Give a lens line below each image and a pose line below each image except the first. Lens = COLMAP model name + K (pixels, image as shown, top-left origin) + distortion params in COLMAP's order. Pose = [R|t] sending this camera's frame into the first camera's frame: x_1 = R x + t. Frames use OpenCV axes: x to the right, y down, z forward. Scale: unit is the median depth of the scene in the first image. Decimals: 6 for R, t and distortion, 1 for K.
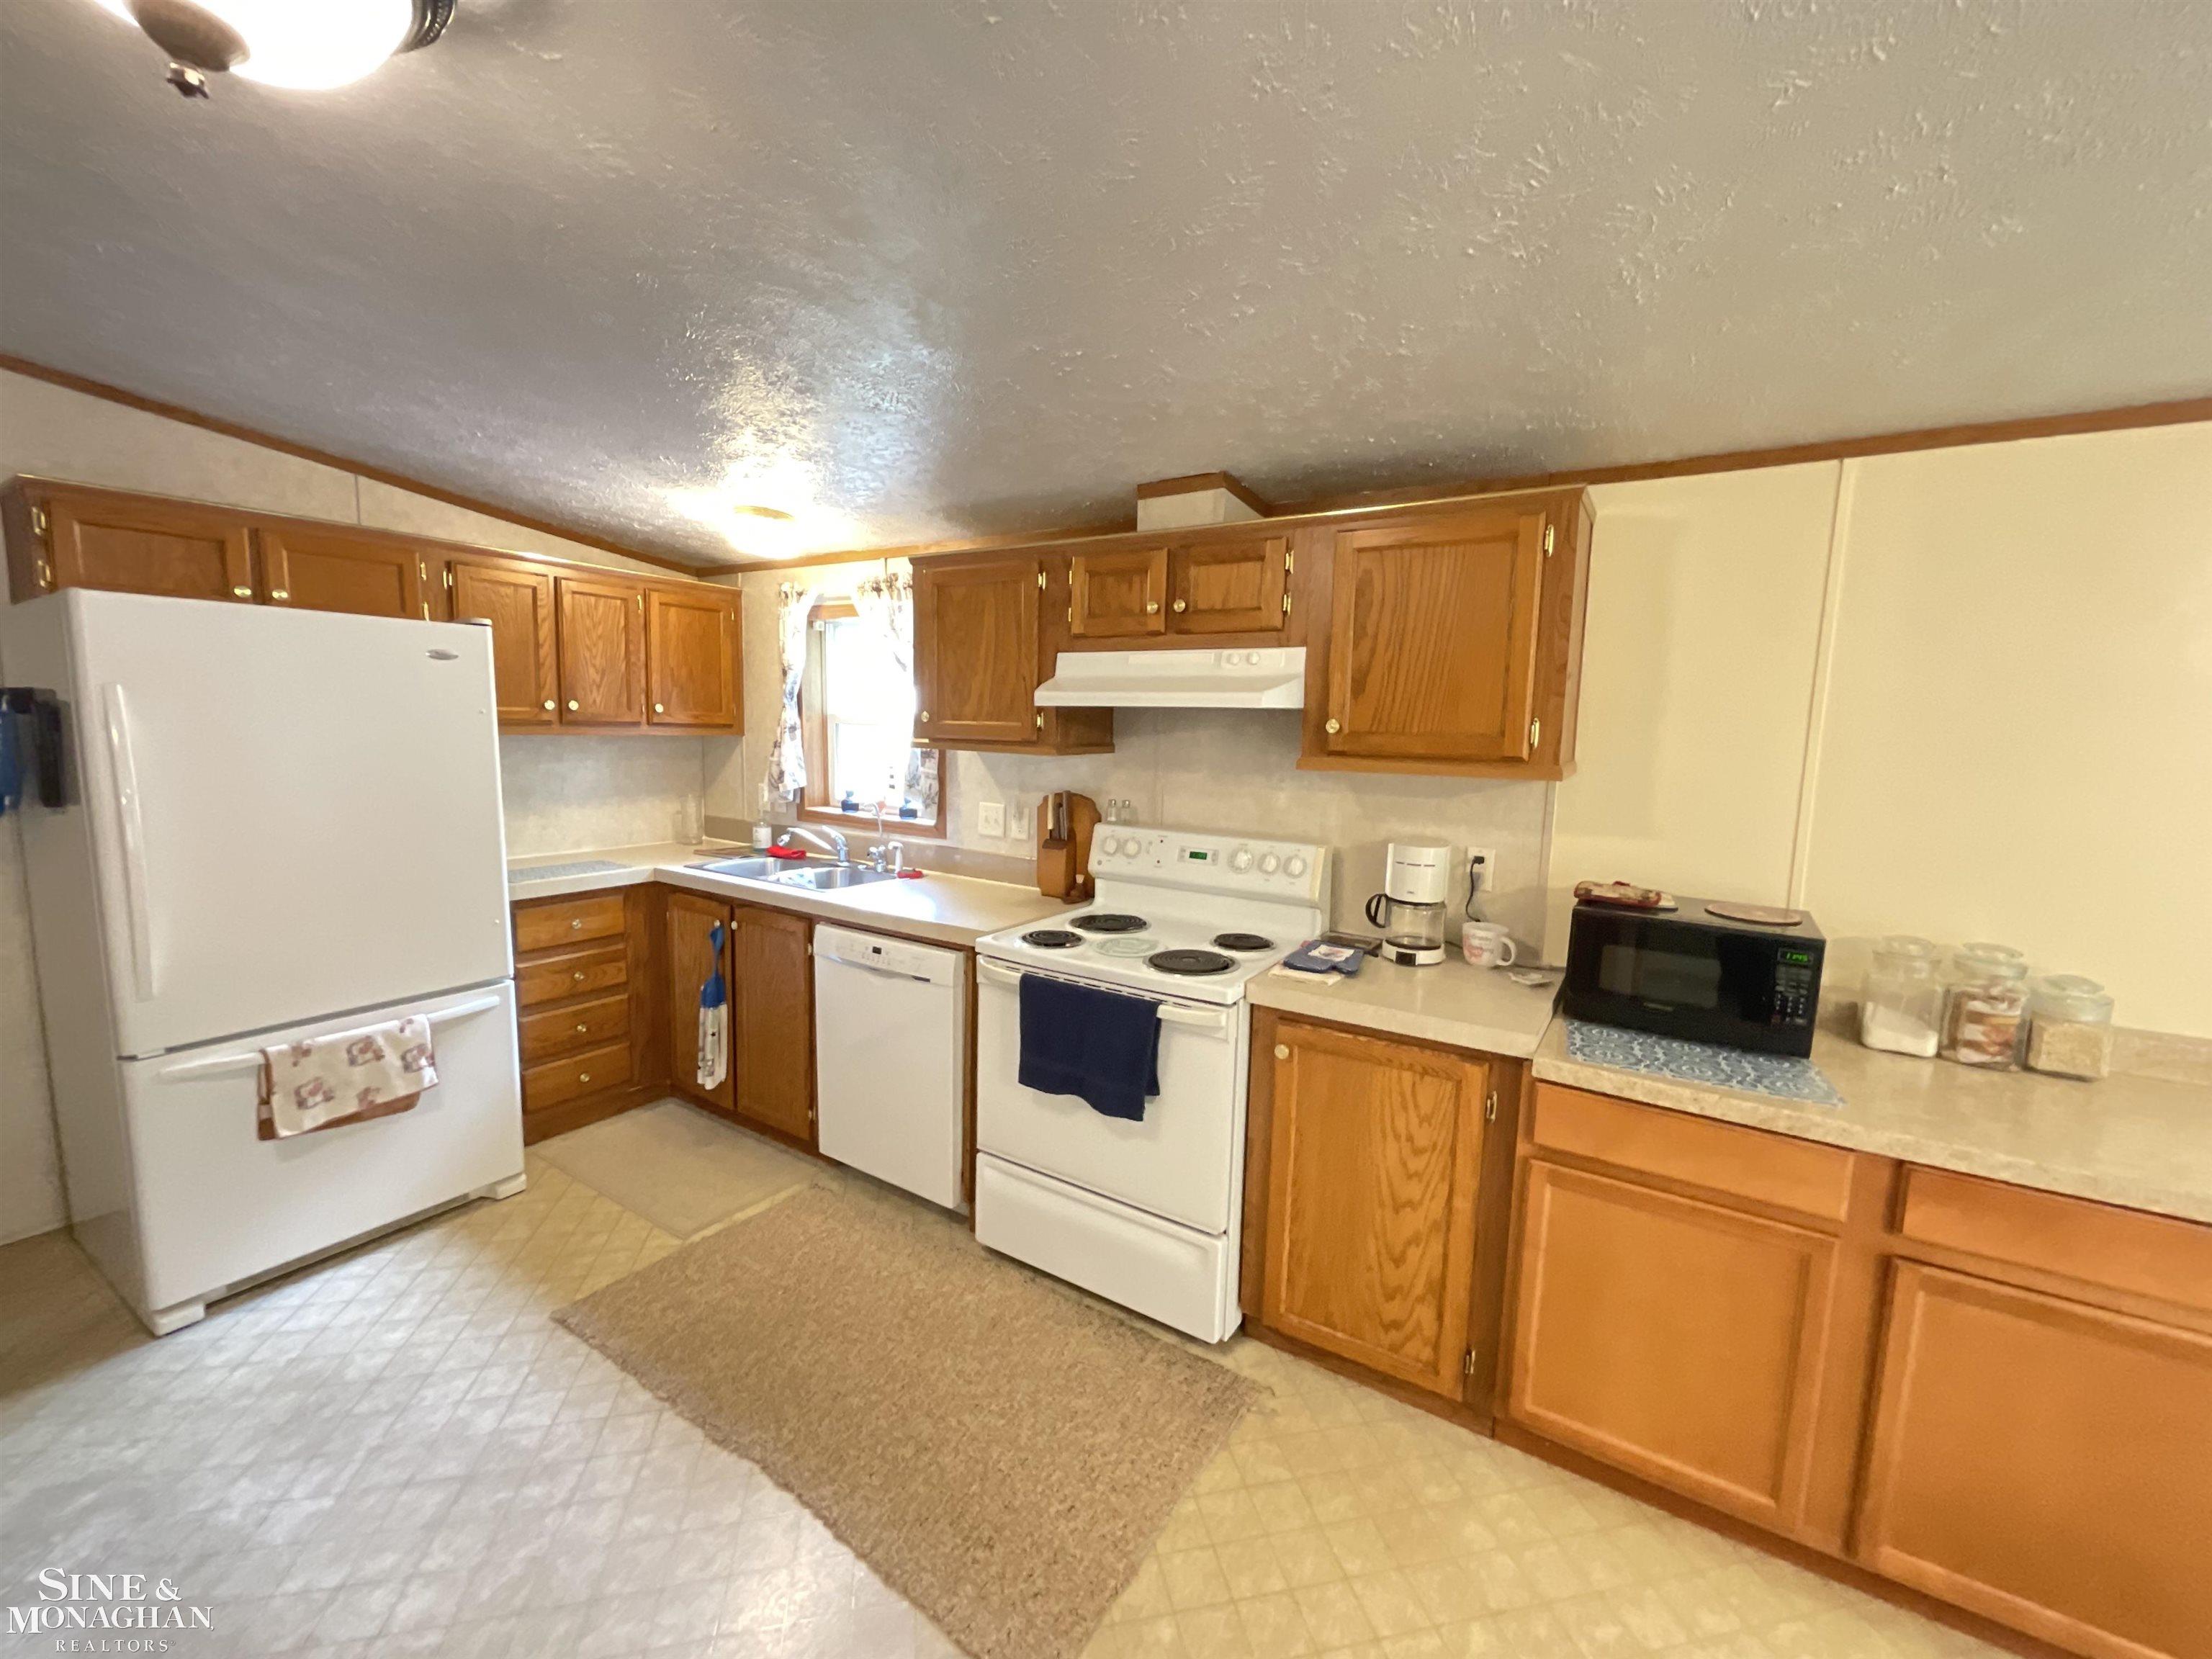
lens RADIAL K [[891.9, 0, 1110.2], [0, 891.9, 829.6], [0, 0, 1]] dist [-0.001046, -0.000641]
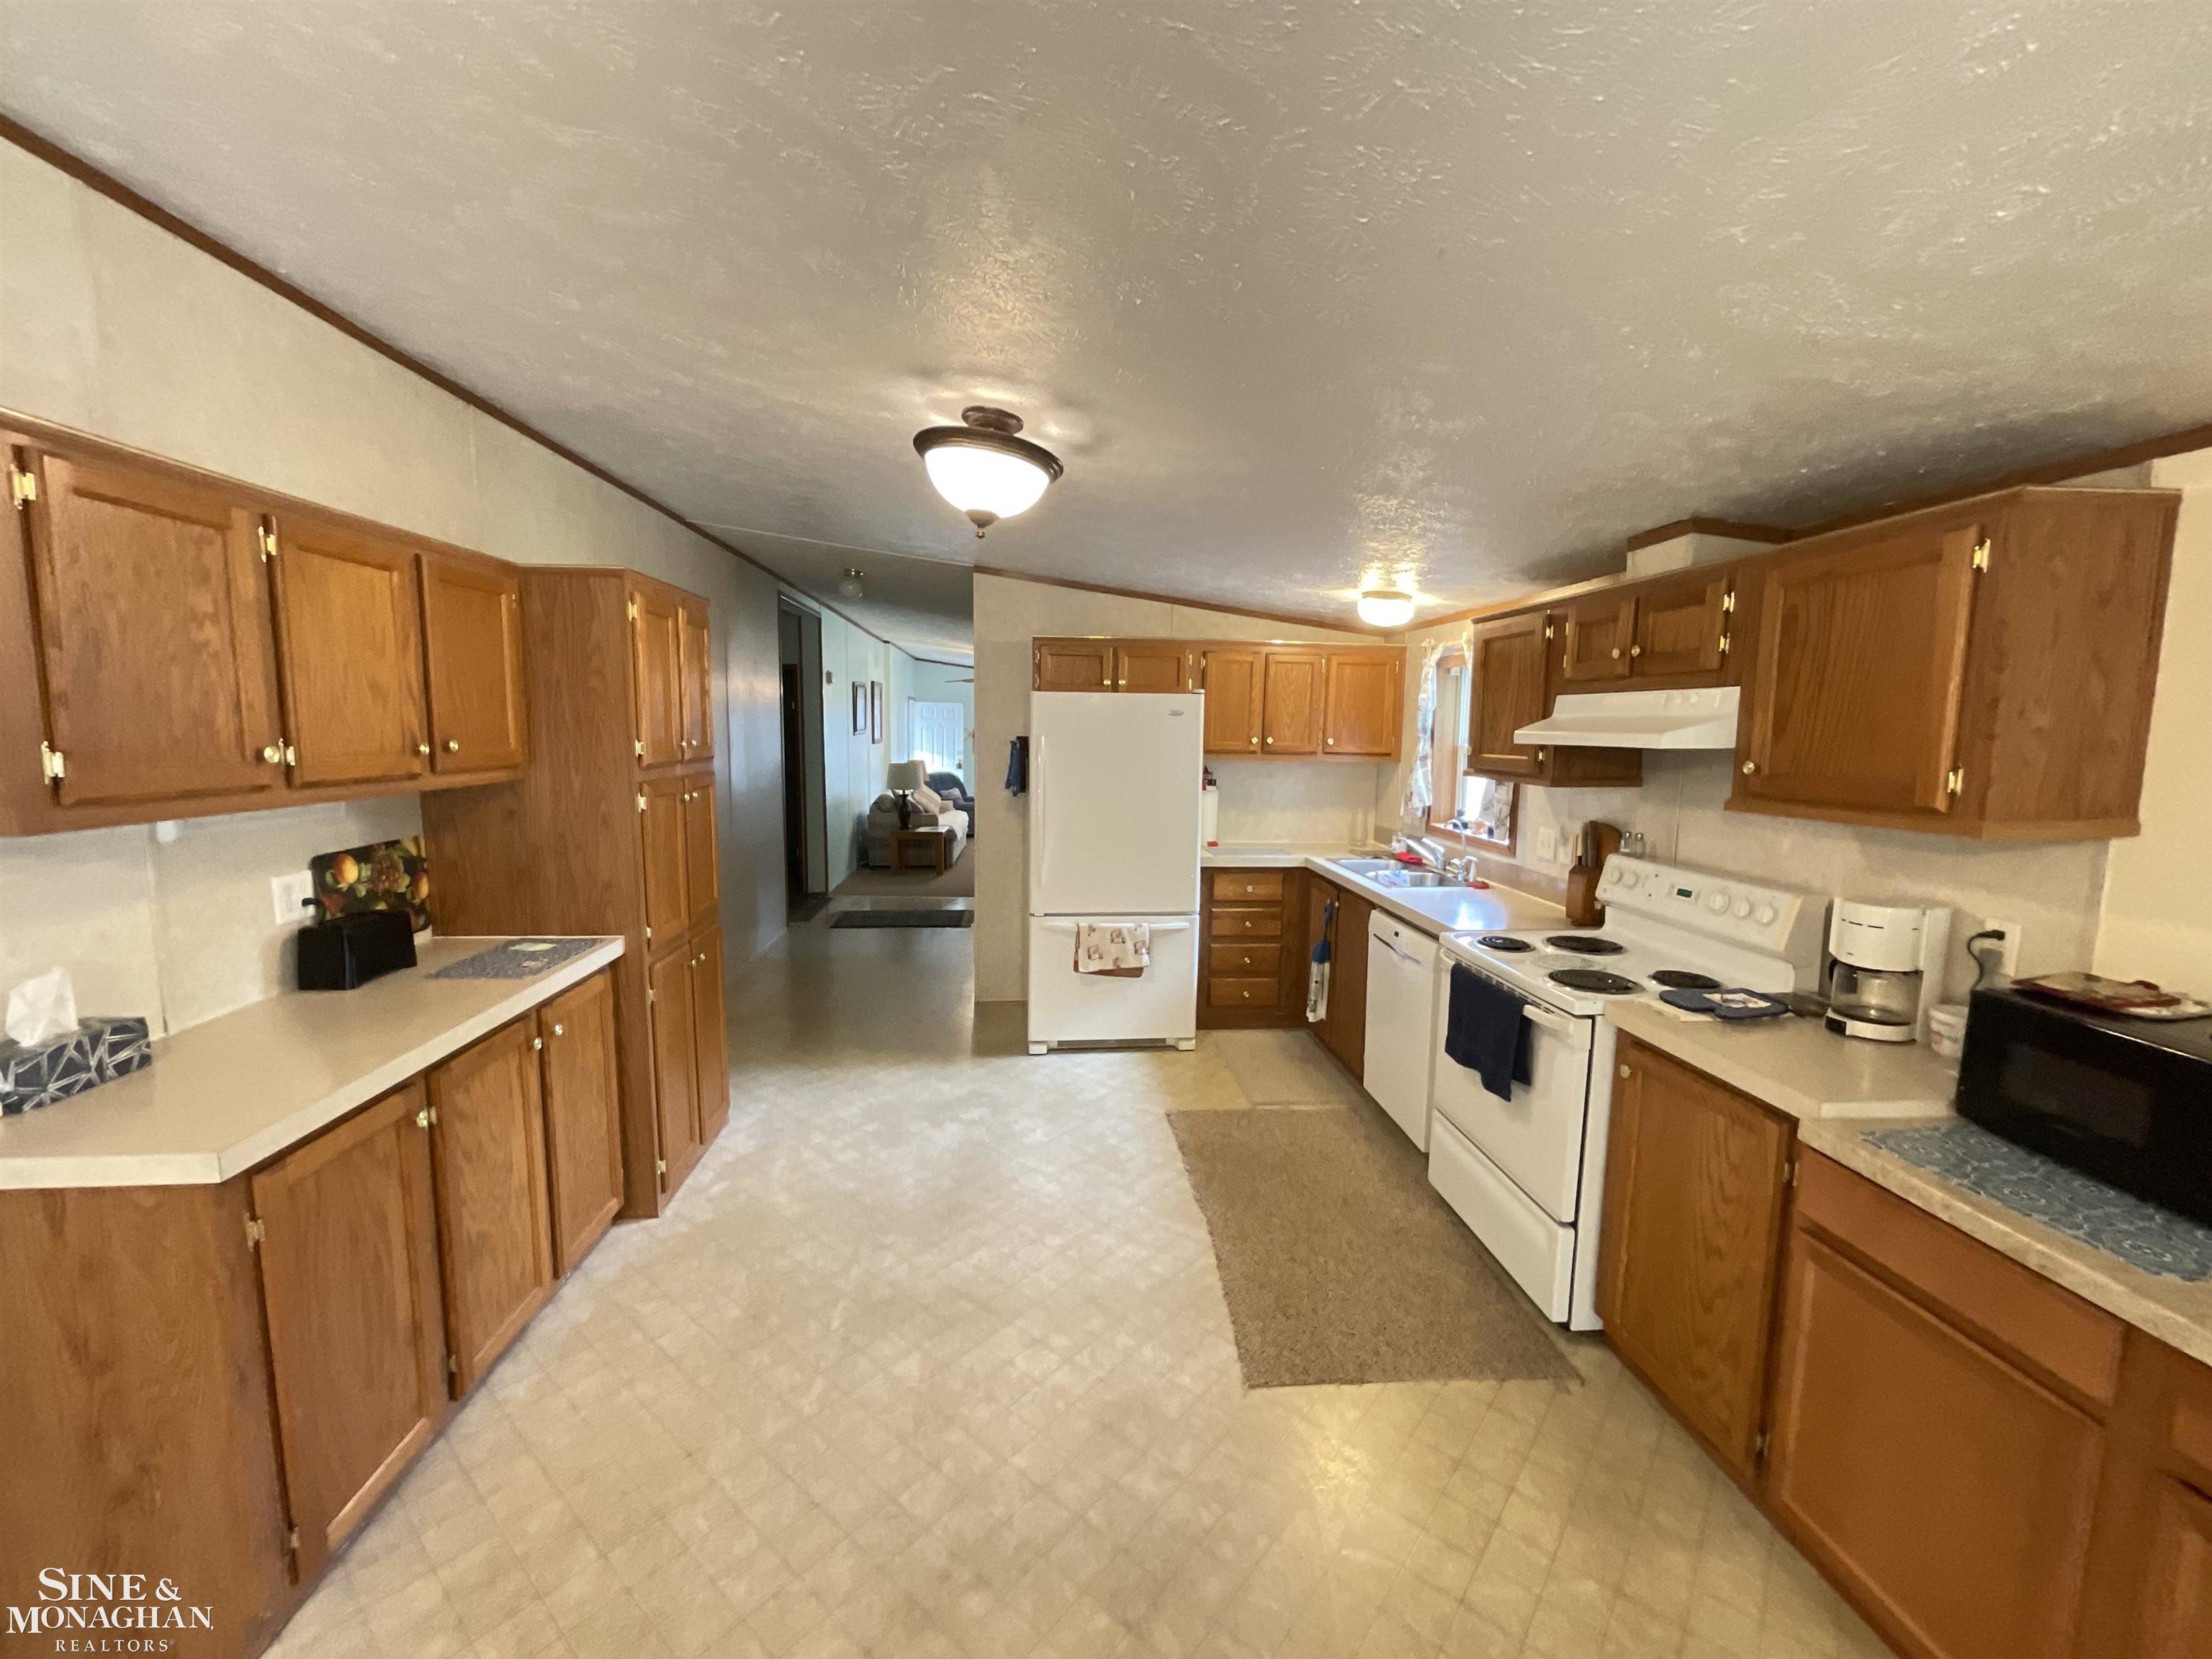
lens RADIAL K [[891.9, 0, 1101.2], [0, 891.9, 825.6], [0, 0, 1]] dist [-0.001046, -0.000641]
pose [[0.610596, 0.073383, -0.788535, 0.511768], [-0.095272, 0.995273, 0.018849, -0.002836], [0.786190, 0.063616, 0.614701, -0.133014]]
